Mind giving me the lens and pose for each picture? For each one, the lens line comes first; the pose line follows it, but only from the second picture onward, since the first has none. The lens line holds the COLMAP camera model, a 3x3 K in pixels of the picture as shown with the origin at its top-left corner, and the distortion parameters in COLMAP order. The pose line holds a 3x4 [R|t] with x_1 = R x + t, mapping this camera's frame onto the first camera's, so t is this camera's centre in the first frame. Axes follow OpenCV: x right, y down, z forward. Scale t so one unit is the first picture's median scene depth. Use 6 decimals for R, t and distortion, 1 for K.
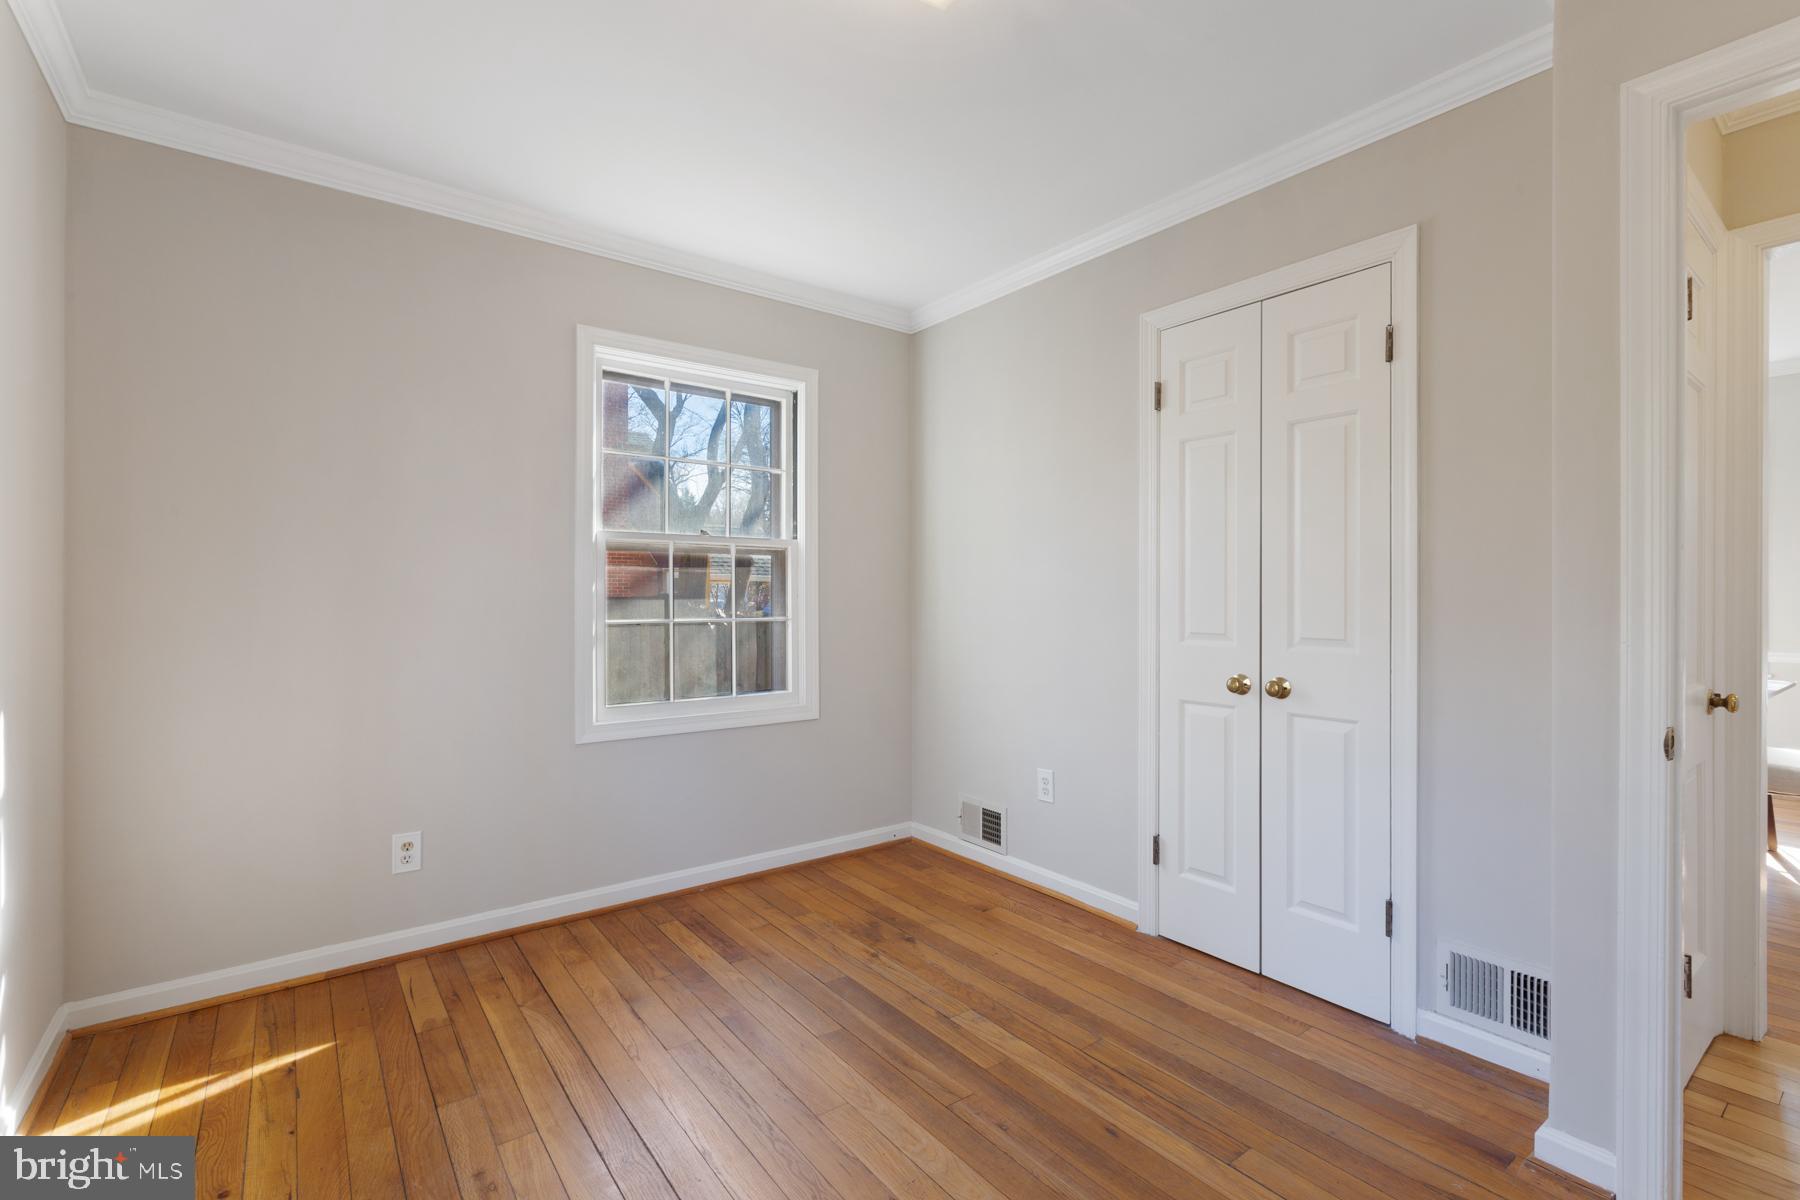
lens RADIAL K [[805.9, 0, 918.0], [0, 805.9, 606.9], [0, 0, 1]] dist [0.002448, -0.000444]
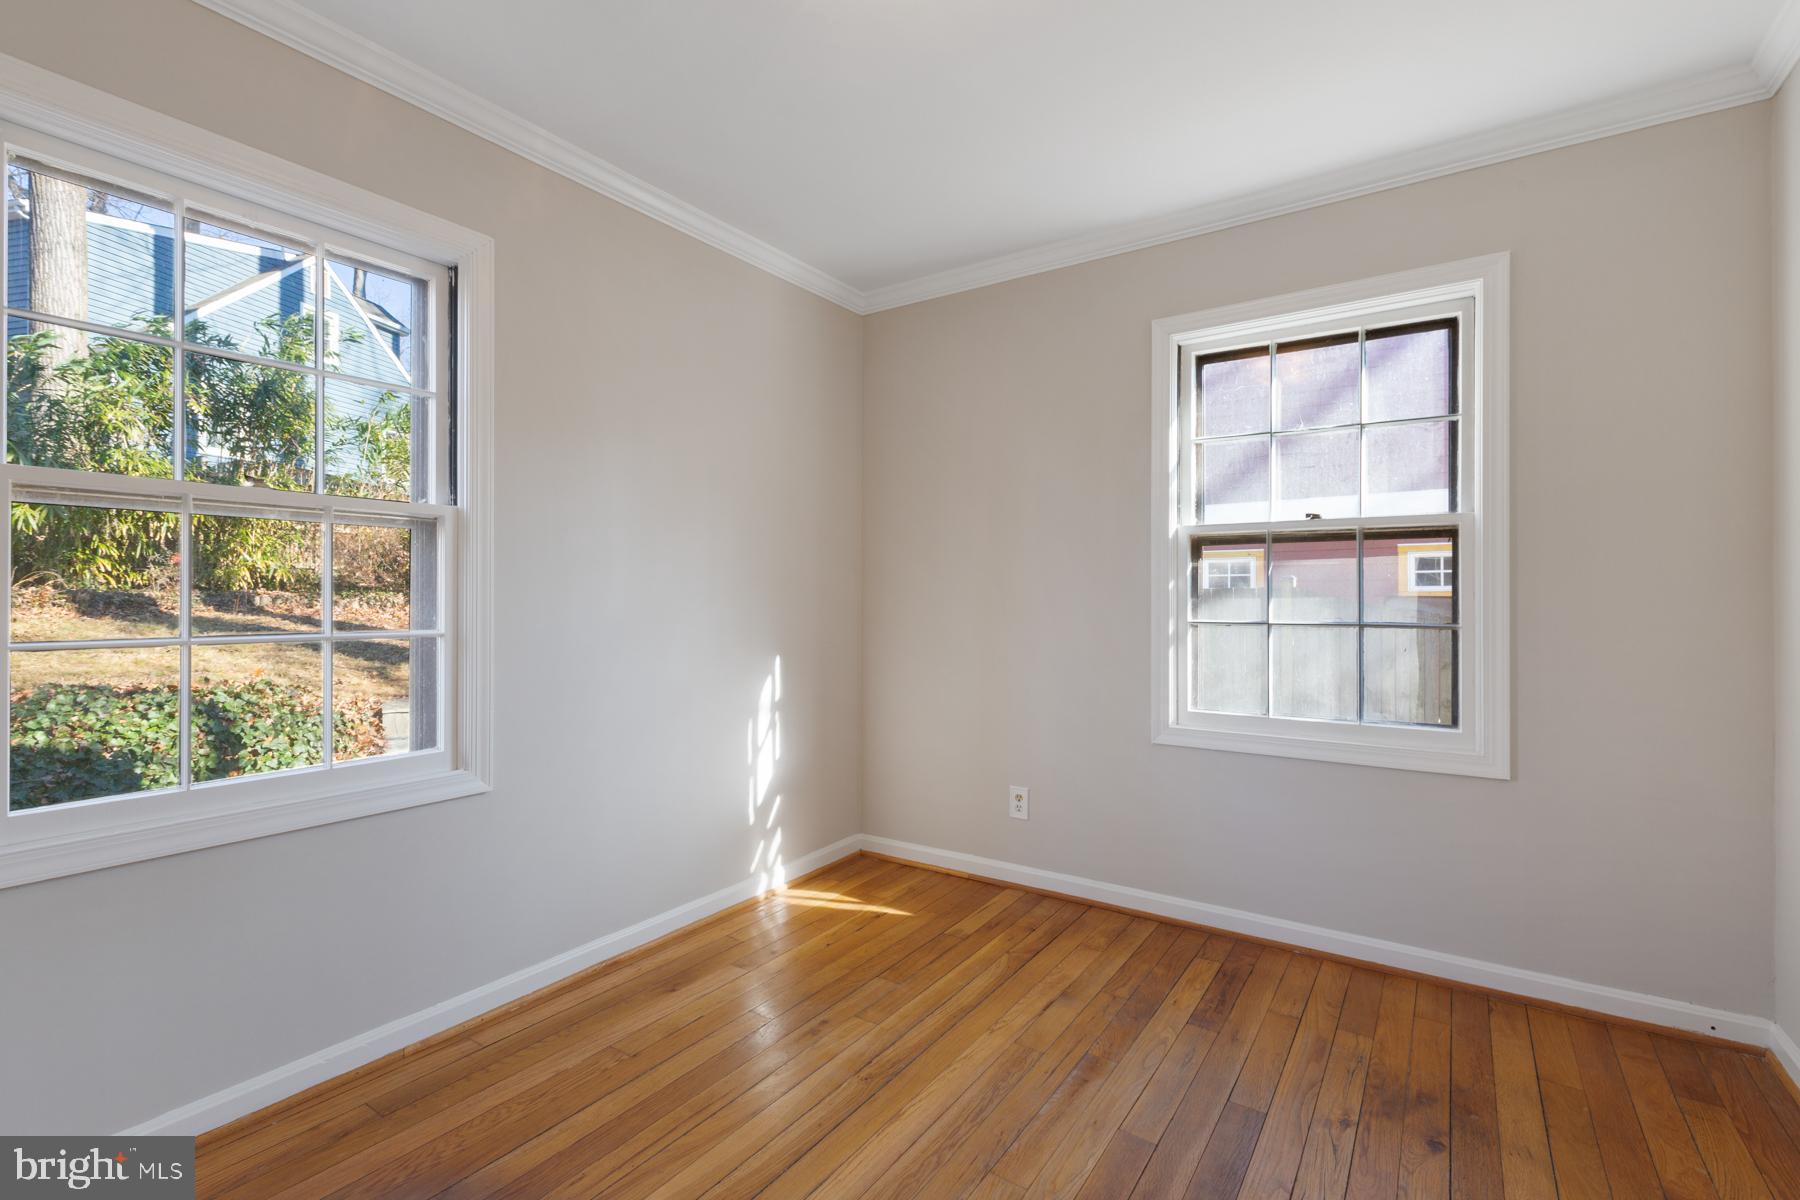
lens RADIAL K [[805.9, 0, 856.2], [0, 805.9, 603.6], [0, 0, 1]] dist [0.002448, -0.000444]
pose [[0.296828, 0.011105, -0.954866, 0.449712], [-0.011471, 0.999902, 0.008063, -0.006314], [0.954862, 0.008560, 0.296927, 0.382828]]
